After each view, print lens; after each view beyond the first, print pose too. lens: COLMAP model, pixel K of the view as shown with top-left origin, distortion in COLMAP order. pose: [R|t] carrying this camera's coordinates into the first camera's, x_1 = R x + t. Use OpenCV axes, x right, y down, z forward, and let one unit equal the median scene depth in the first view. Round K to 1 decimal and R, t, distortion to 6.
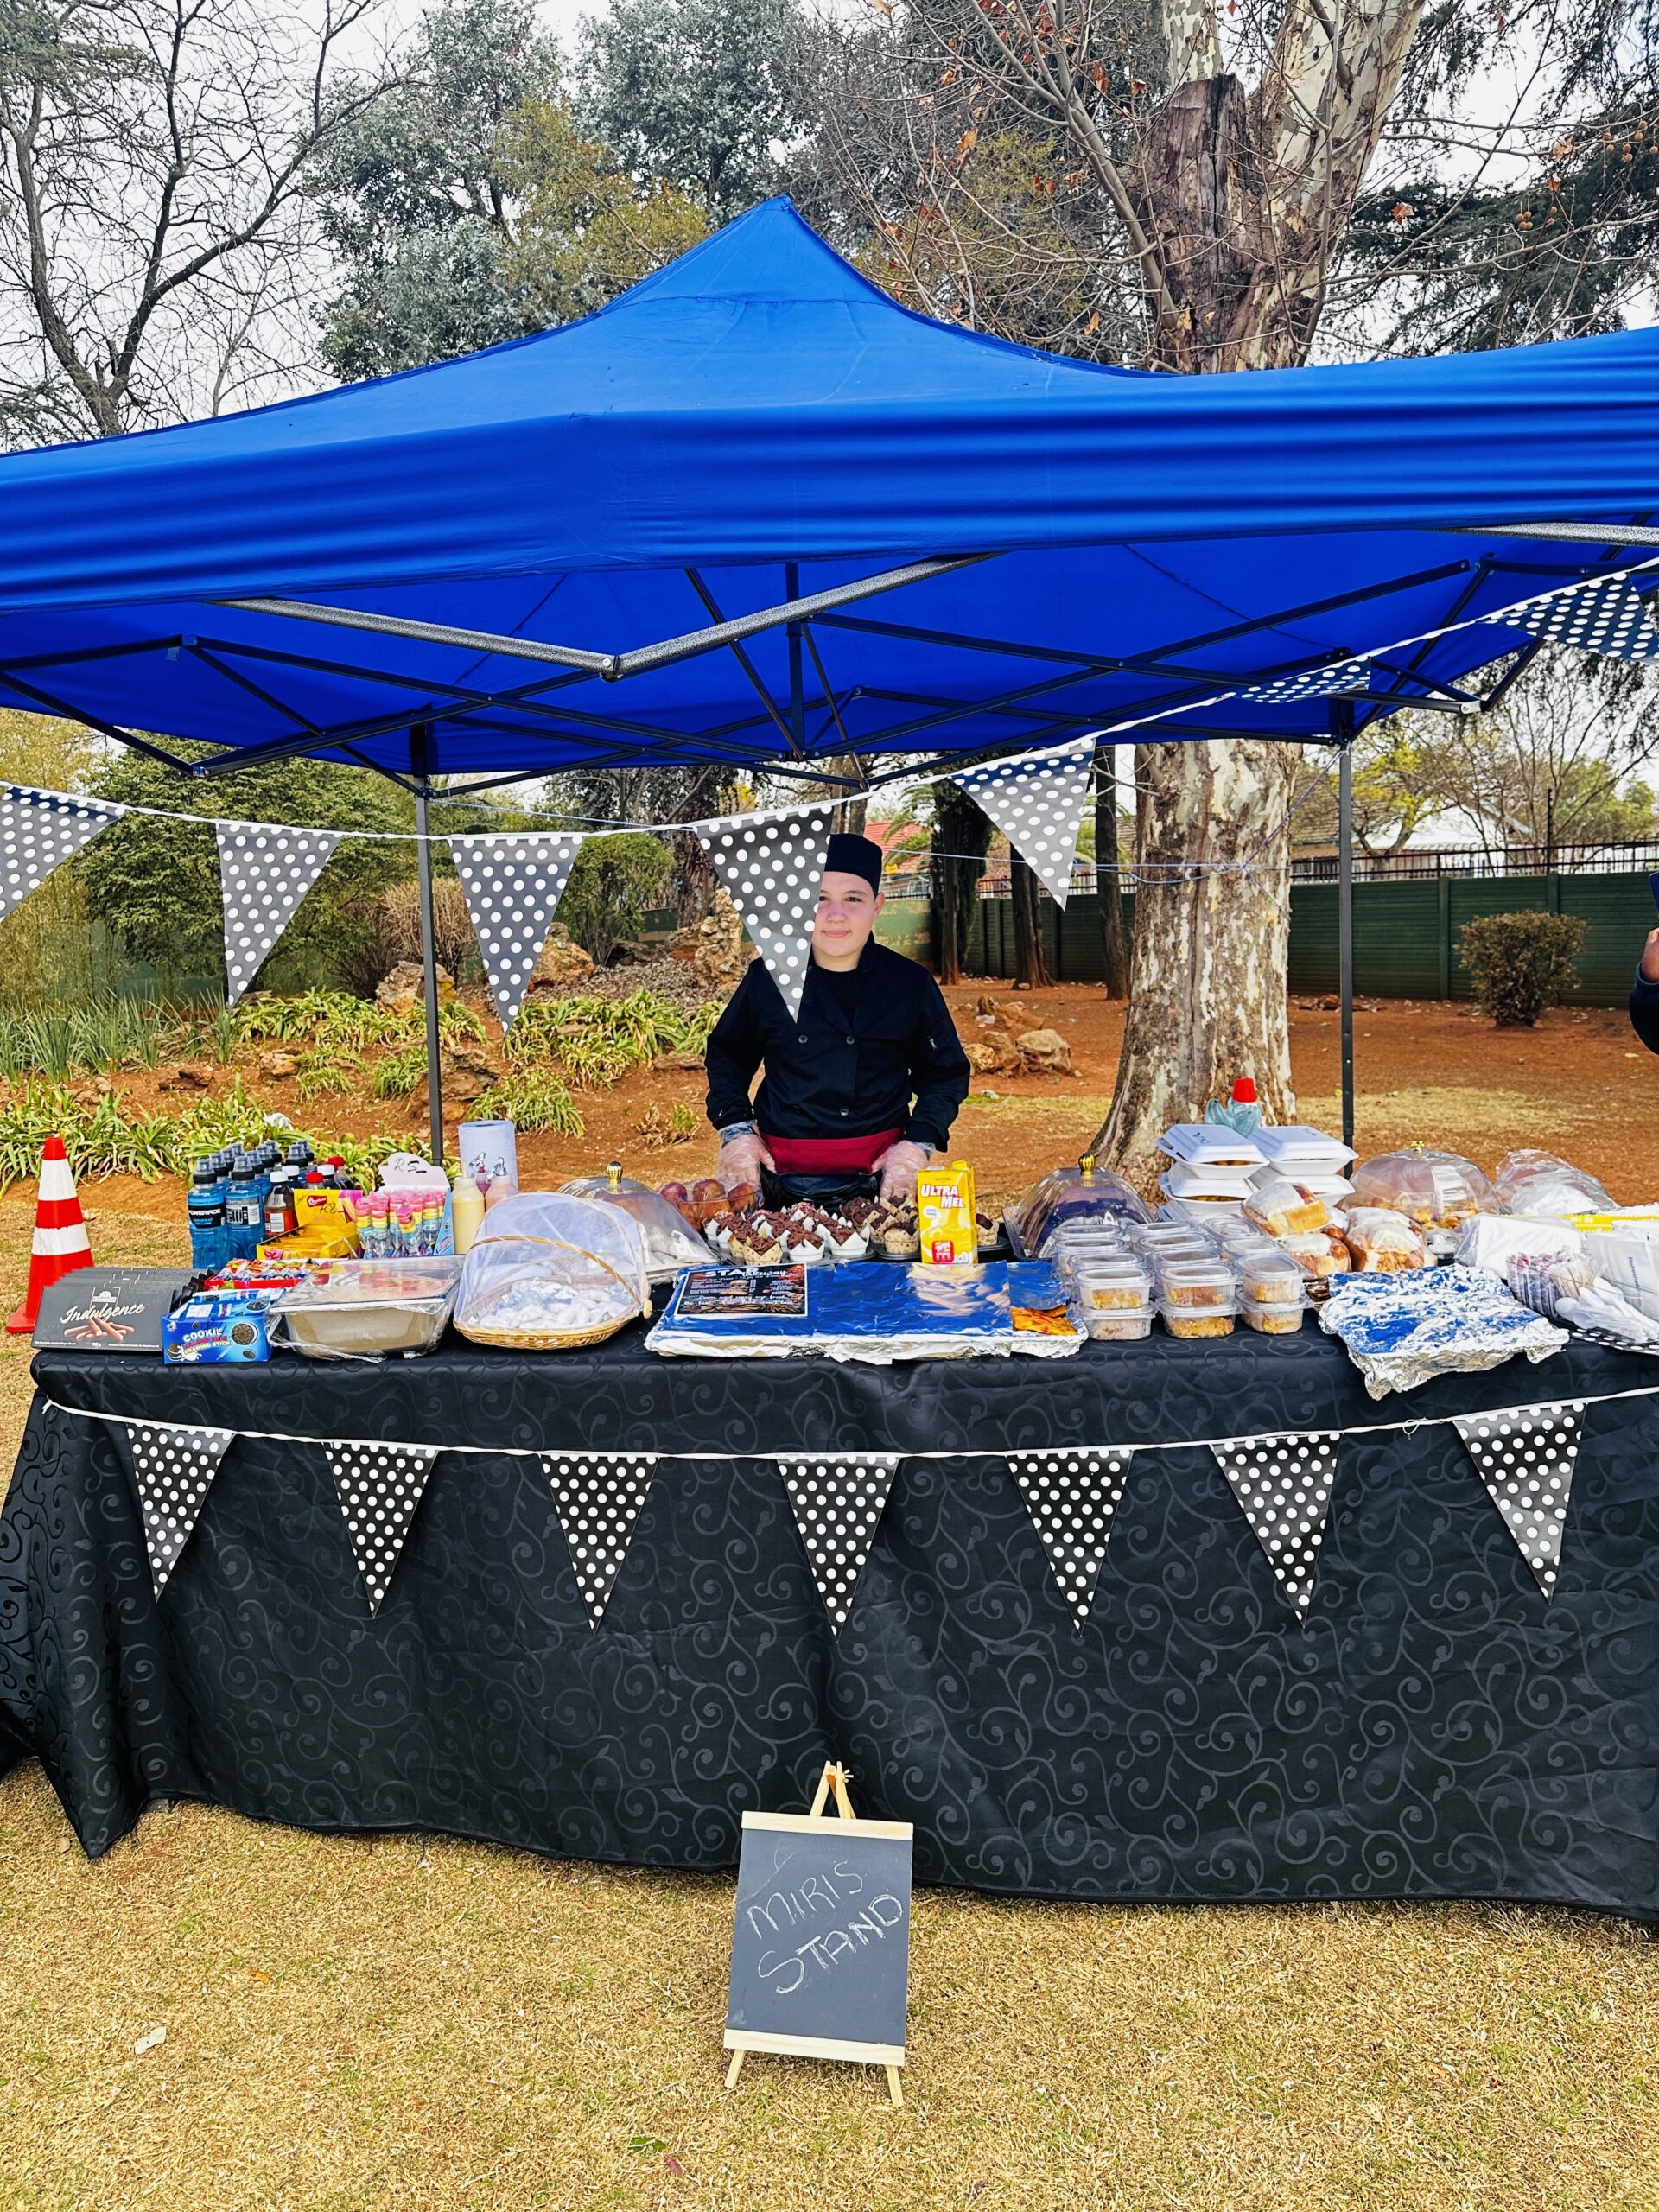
lens RADIAL K [[1598.7, 0, 829.5], [0, 1598.7, 1106.0], [0, 0, 1]] dist [0.124911, -0.196717]
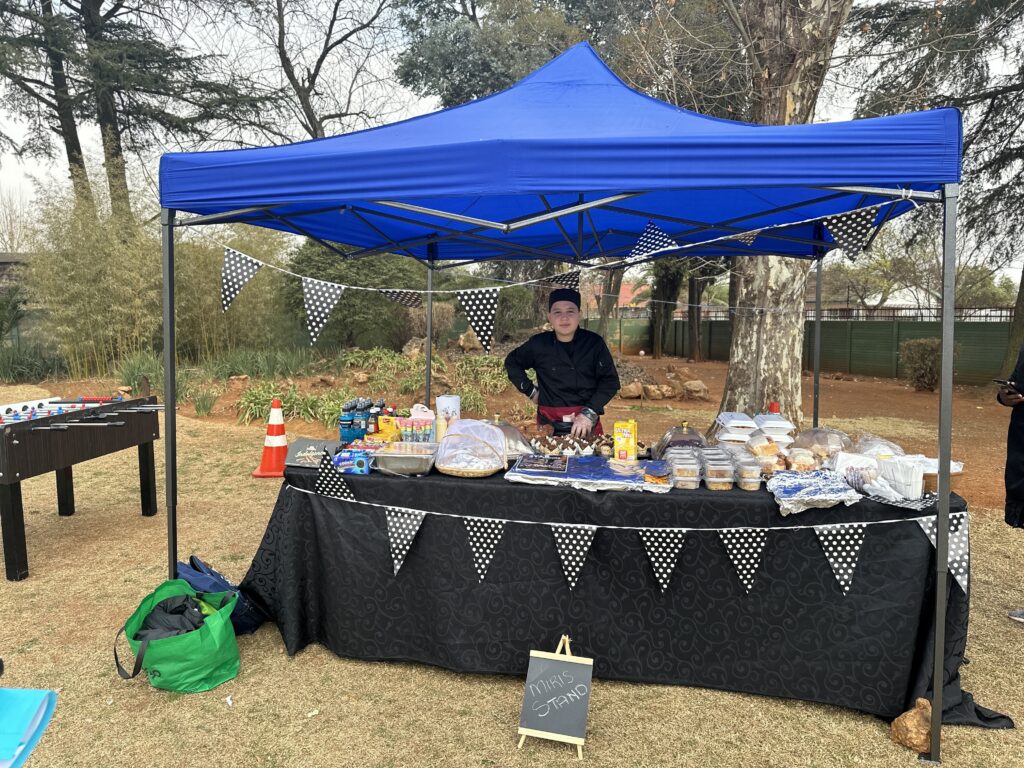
lens RADIAL K [[740.1, 0, 512.0], [0, 740.1, 384.0], [0, 0, 1]] dist [0.124911, -0.196717]
pose [[0.991310, 0.053025, -0.120384, 0.032027], [-0.057462, 0.997779, -0.033691, 0.028372], [0.118330, 0.040315, 0.992156, -0.192474]]
